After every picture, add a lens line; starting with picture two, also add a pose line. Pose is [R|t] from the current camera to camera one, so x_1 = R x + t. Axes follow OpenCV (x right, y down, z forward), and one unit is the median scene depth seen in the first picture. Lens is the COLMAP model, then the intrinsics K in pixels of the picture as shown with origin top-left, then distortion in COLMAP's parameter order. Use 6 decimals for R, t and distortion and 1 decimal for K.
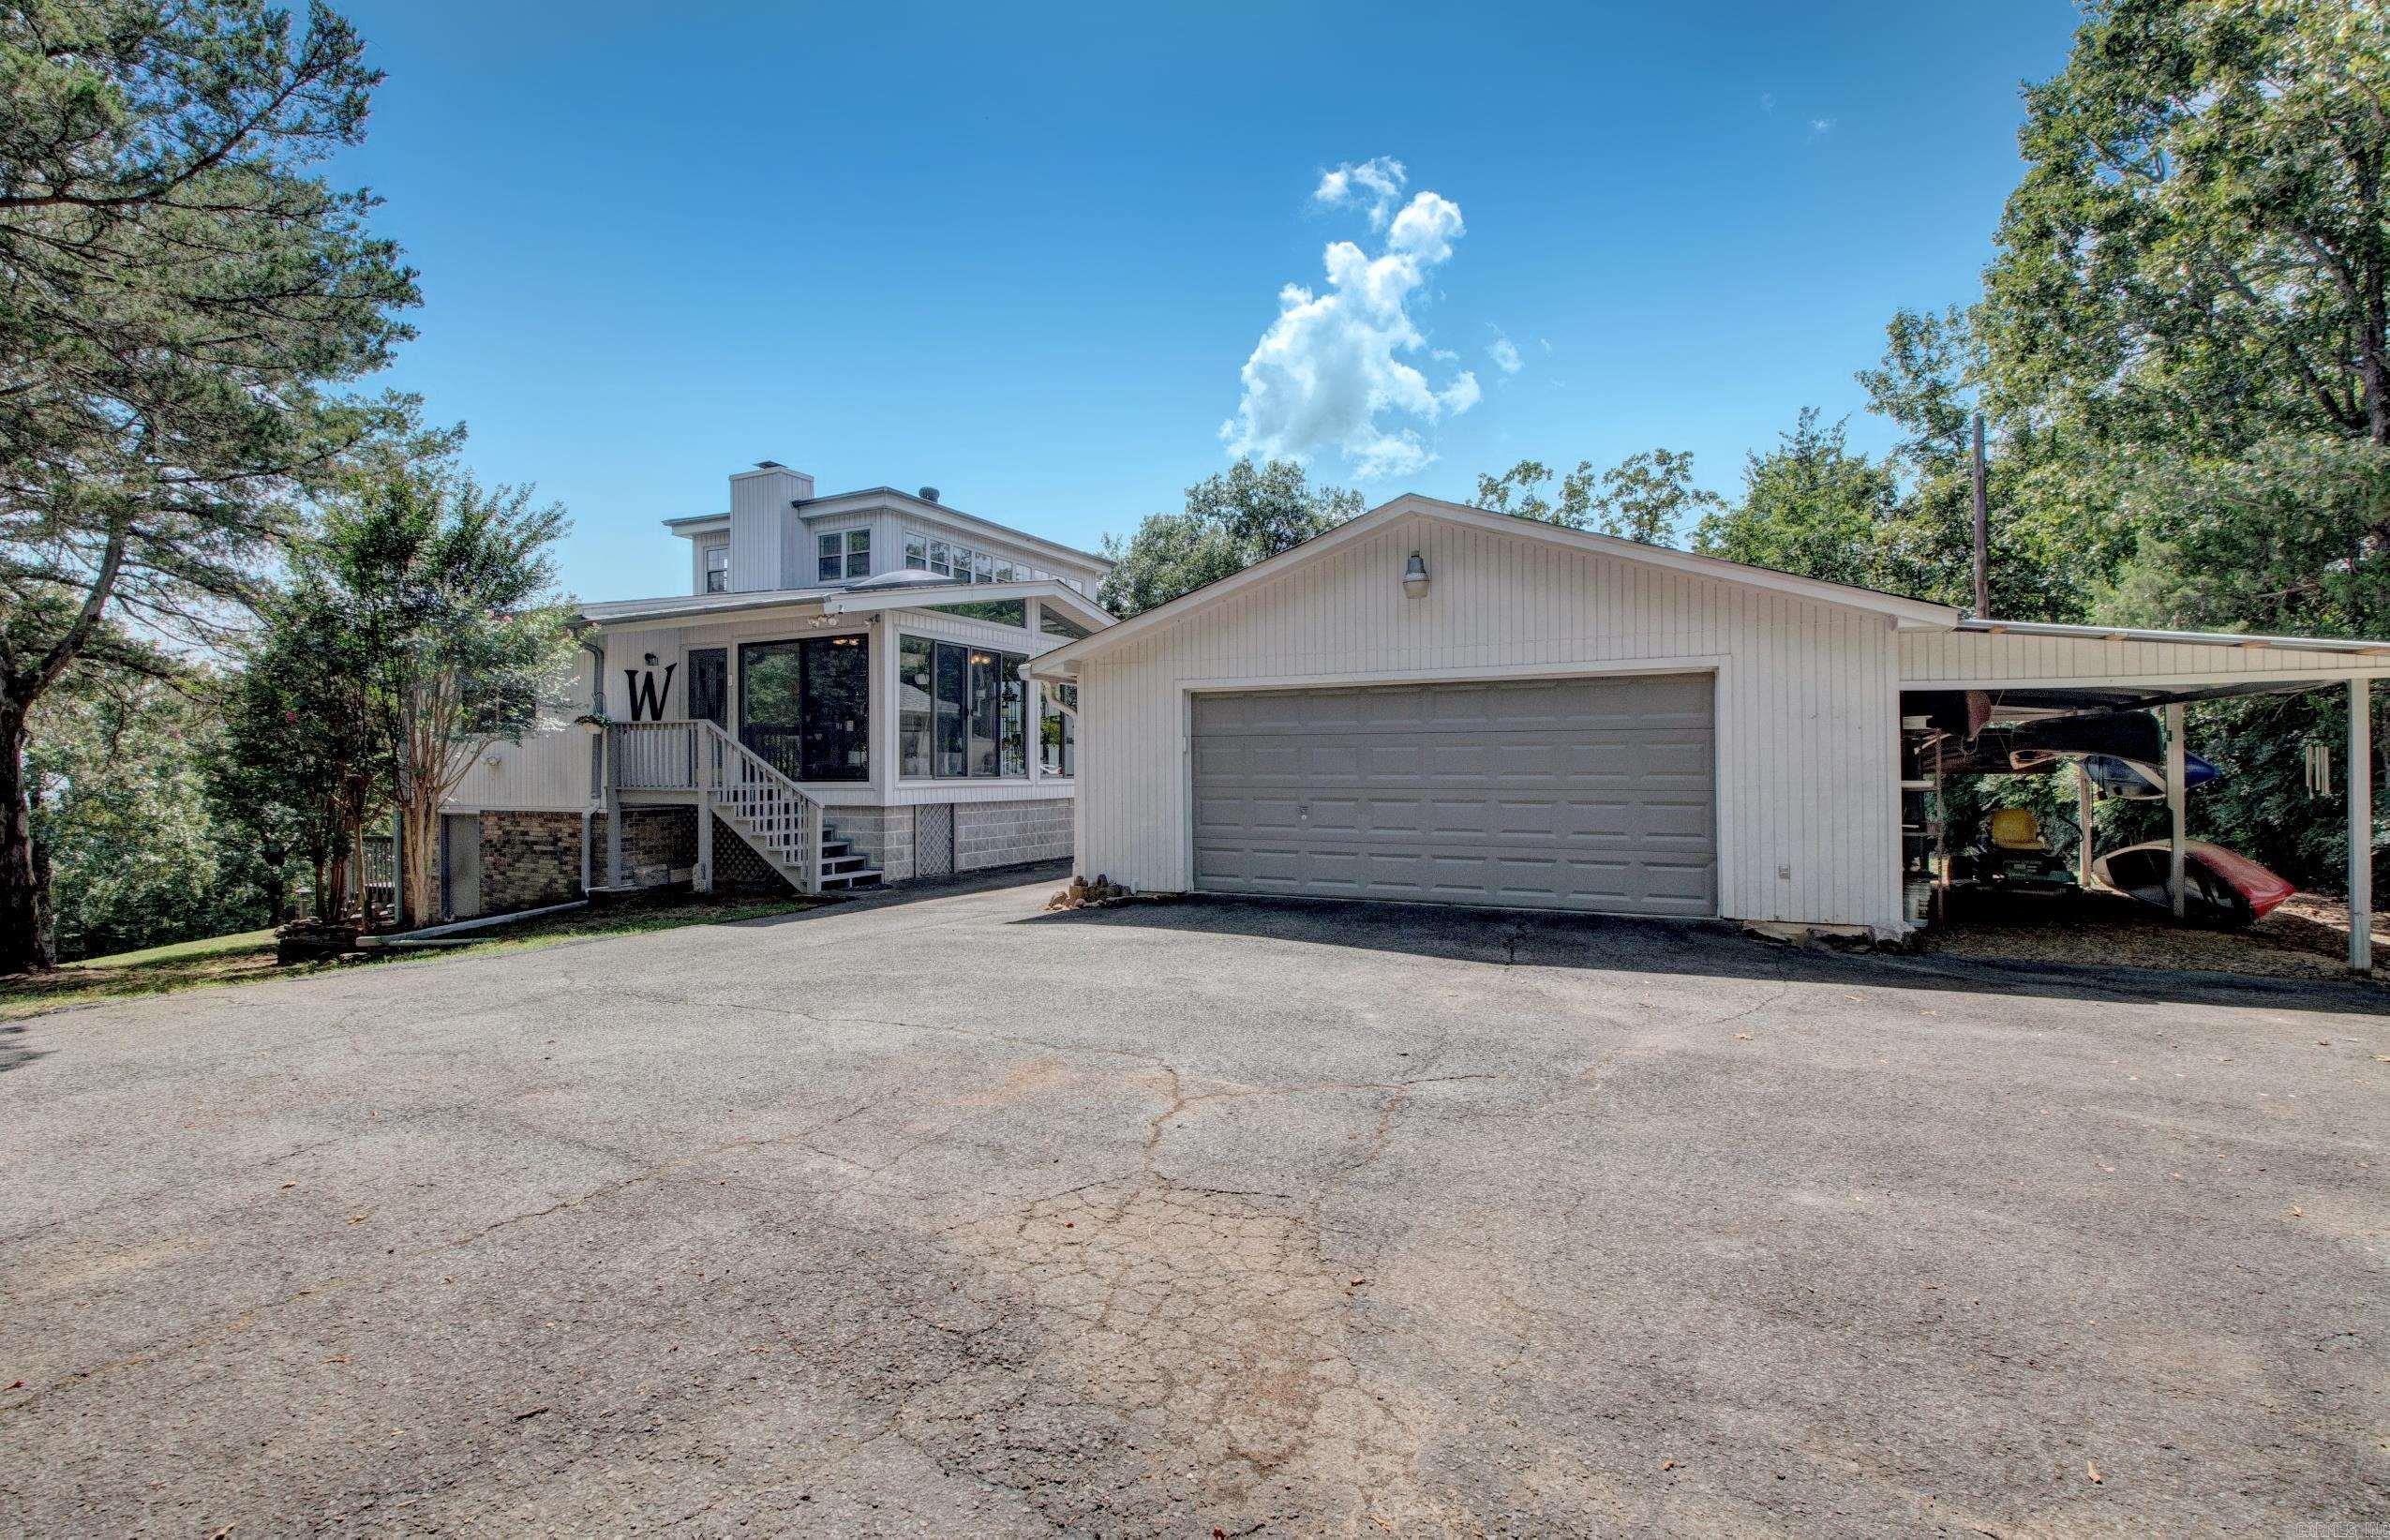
lens RADIAL K [[1116.6, 0, 1197.3], [0, 1116.6, 760.8], [0, 0, 1]] dist [0.004869, -0.010491]
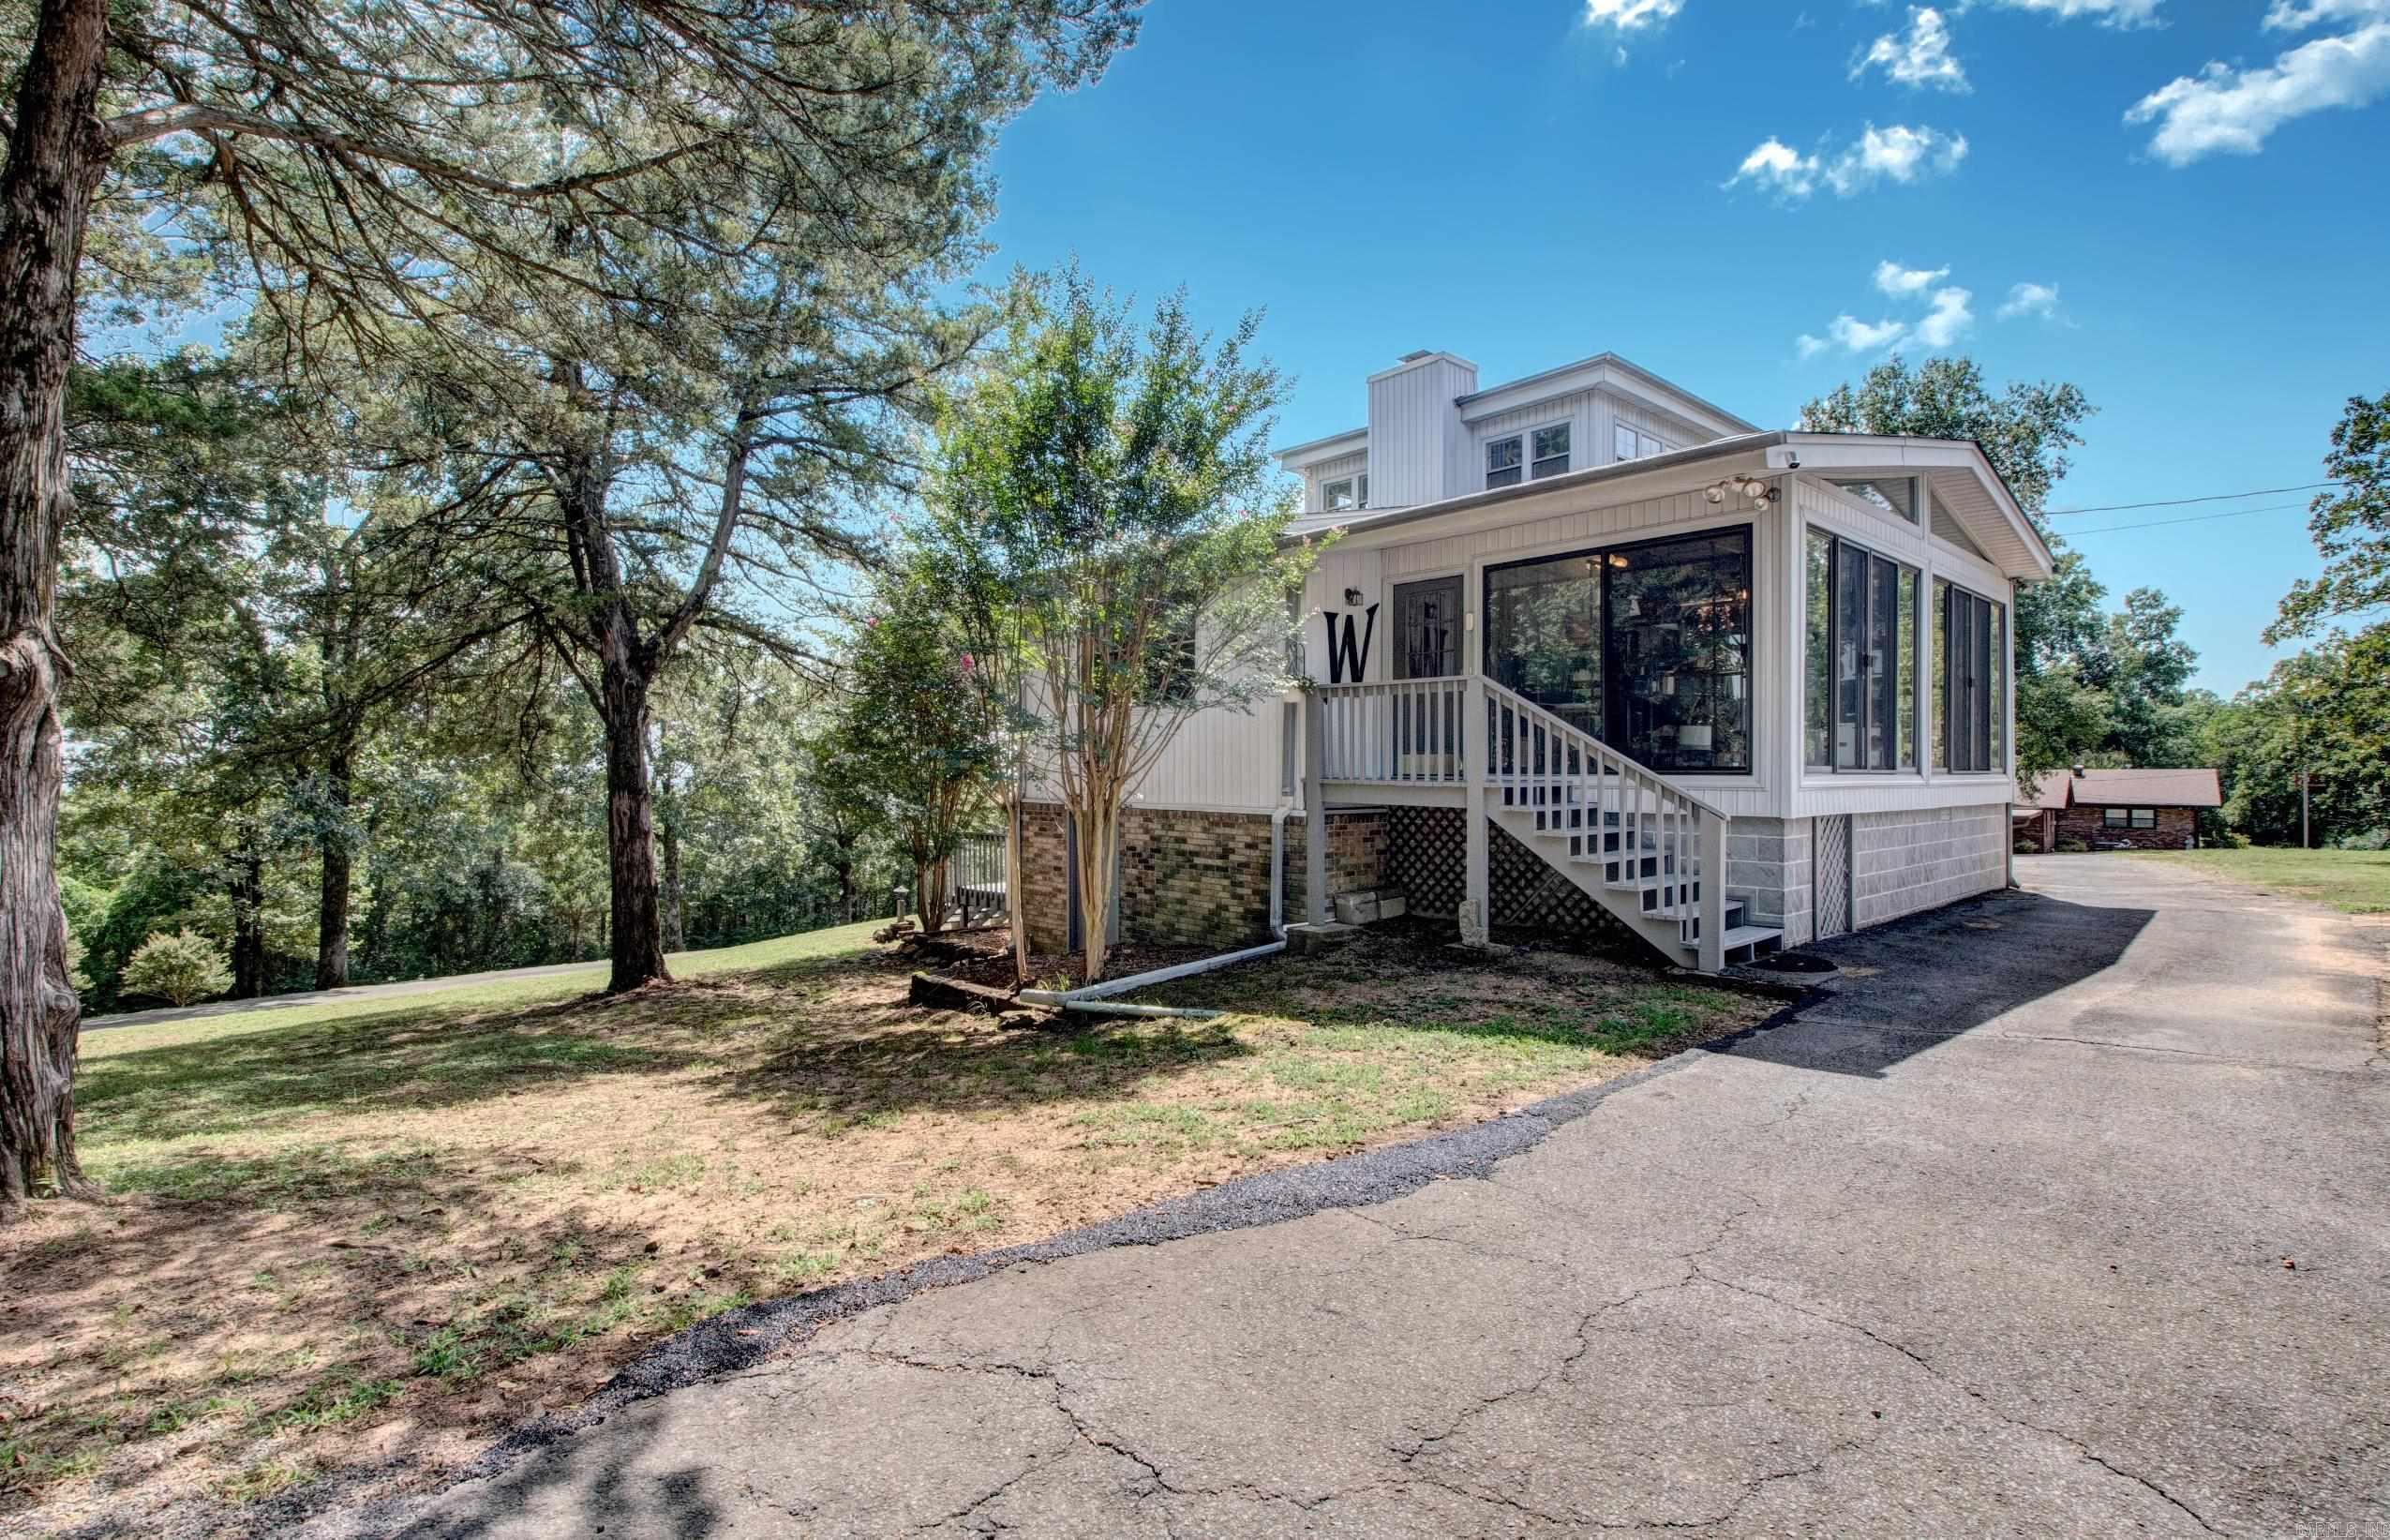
lens RADIAL K [[1116.6, 0, 1202.4], [0, 1116.6, 771.7], [0, 0, 1]] dist [0.004869, -0.010491]
pose [[0.934204, 0.009948, -0.356601, -0.328751], [-0.005560, 0.999896, 0.013326, 0.009485], [0.356696, -0.010467, 0.934162, 0.317288]]
